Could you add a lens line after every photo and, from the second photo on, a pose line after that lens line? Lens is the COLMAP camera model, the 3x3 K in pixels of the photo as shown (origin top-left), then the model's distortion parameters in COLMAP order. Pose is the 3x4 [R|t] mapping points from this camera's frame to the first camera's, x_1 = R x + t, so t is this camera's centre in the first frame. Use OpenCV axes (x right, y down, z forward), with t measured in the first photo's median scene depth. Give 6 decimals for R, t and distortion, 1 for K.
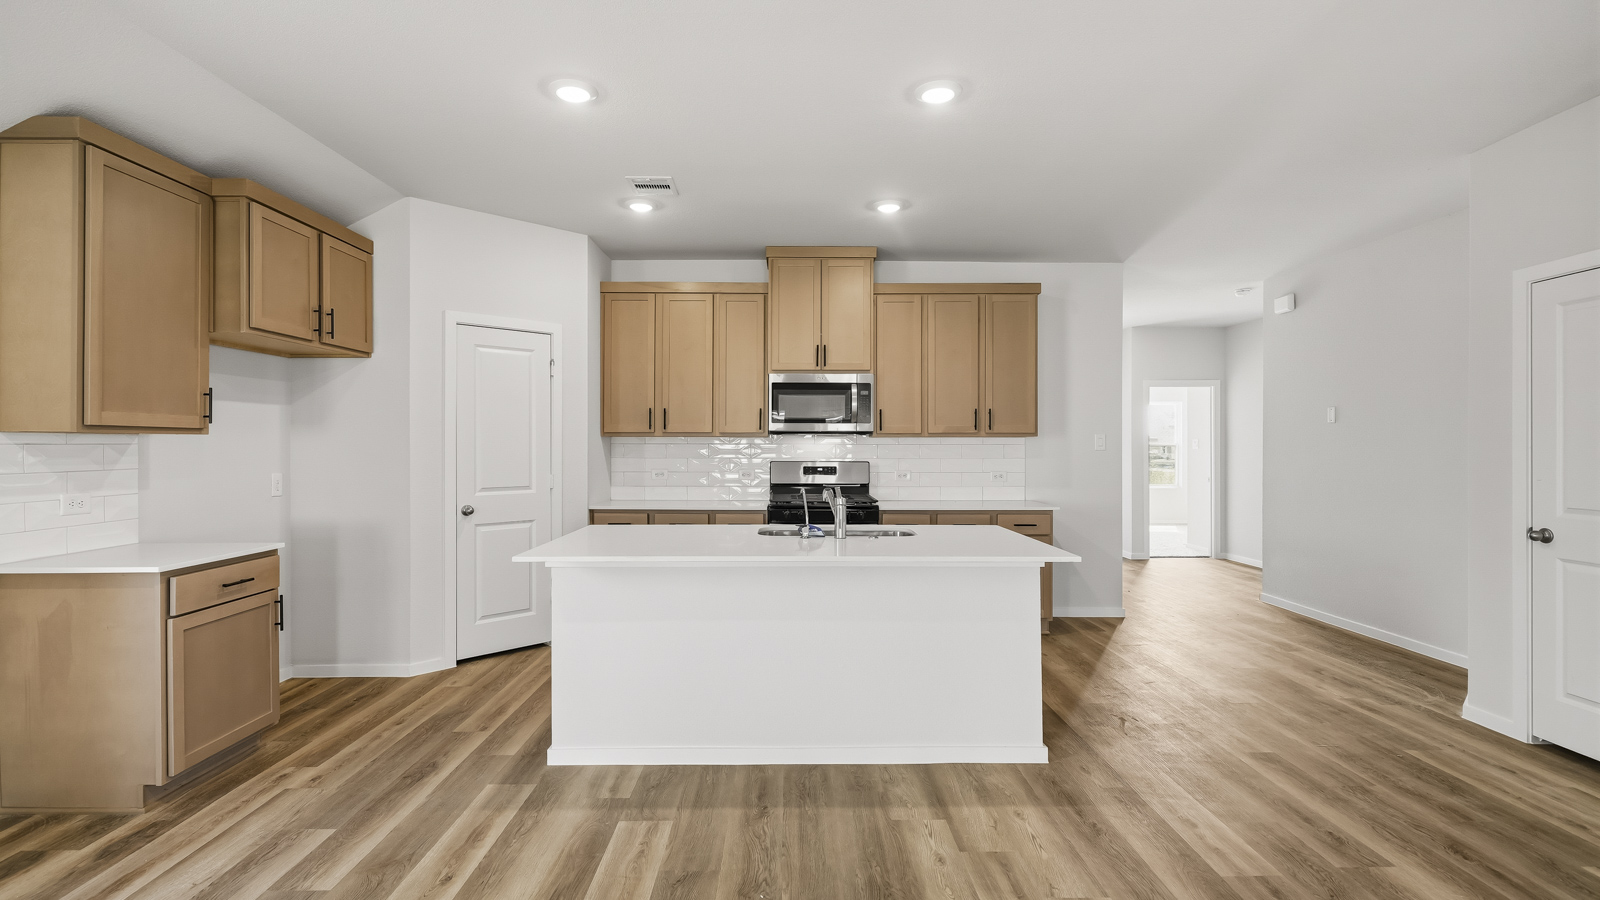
lens RADIAL K [[744.7, 0, 796.0], [0, 744.7, 448.1], [0, 0, 1]] dist [-0.001502, 0.000062]
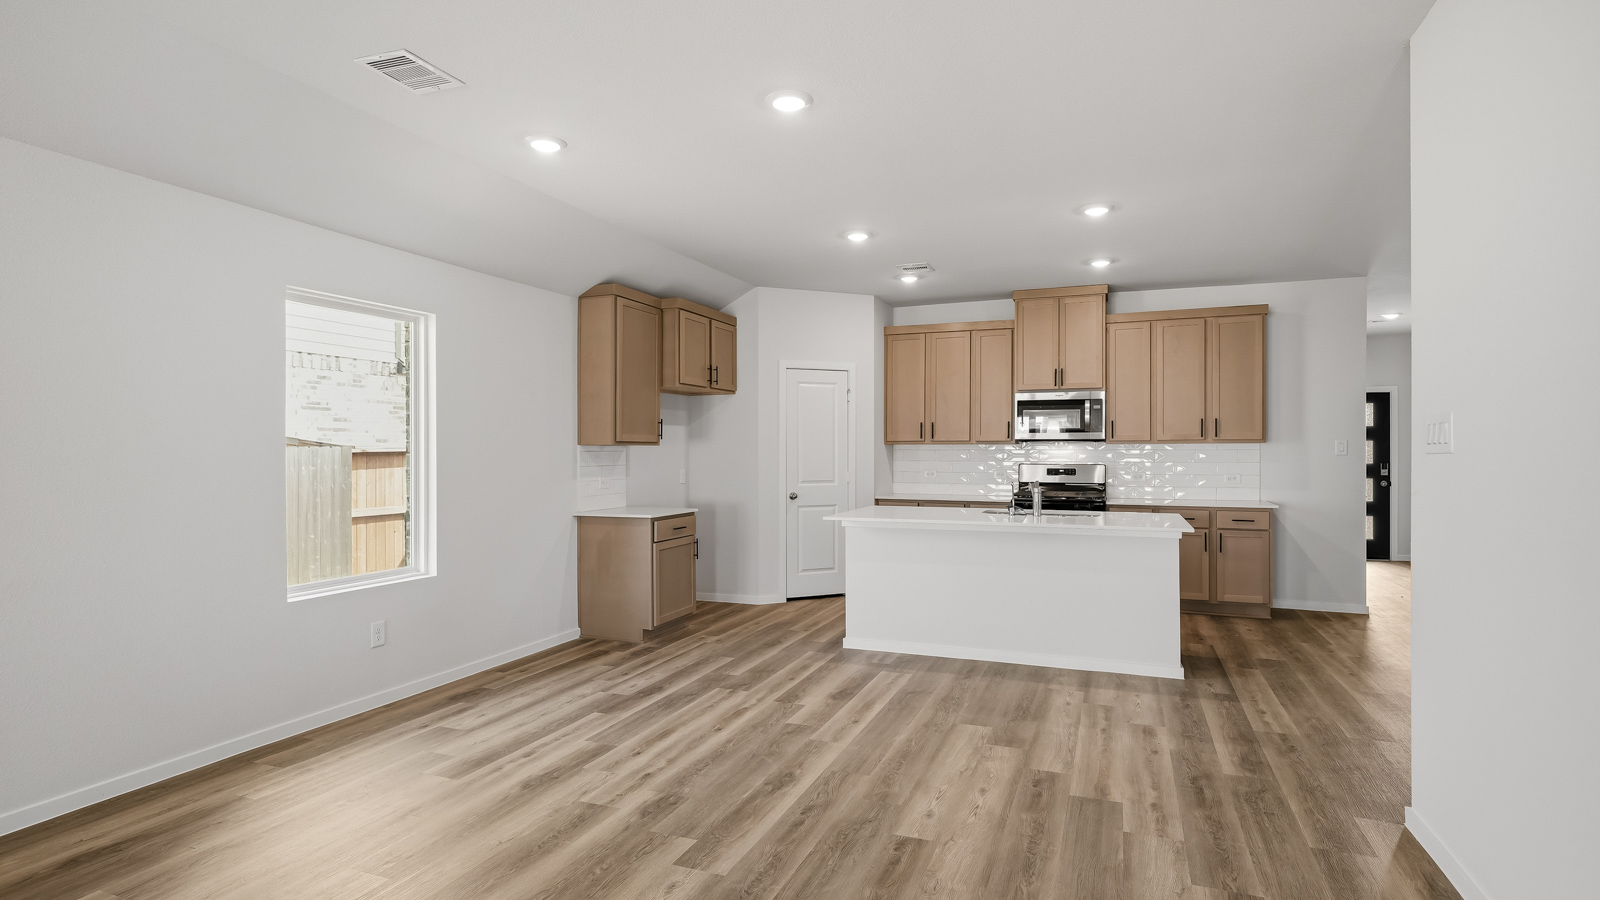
lens RADIAL K [[807.6, 0, 796.4], [0, 807.6, 455.6], [0, 0, 1]] dist [0.000569, -0.000913]
pose [[0.924271, 0.000736, -0.381737, 0.176788], [0.000316, 0.999996, 0.002694, 0.000364], [0.381738, -0.002611, 0.924267, -0.482653]]
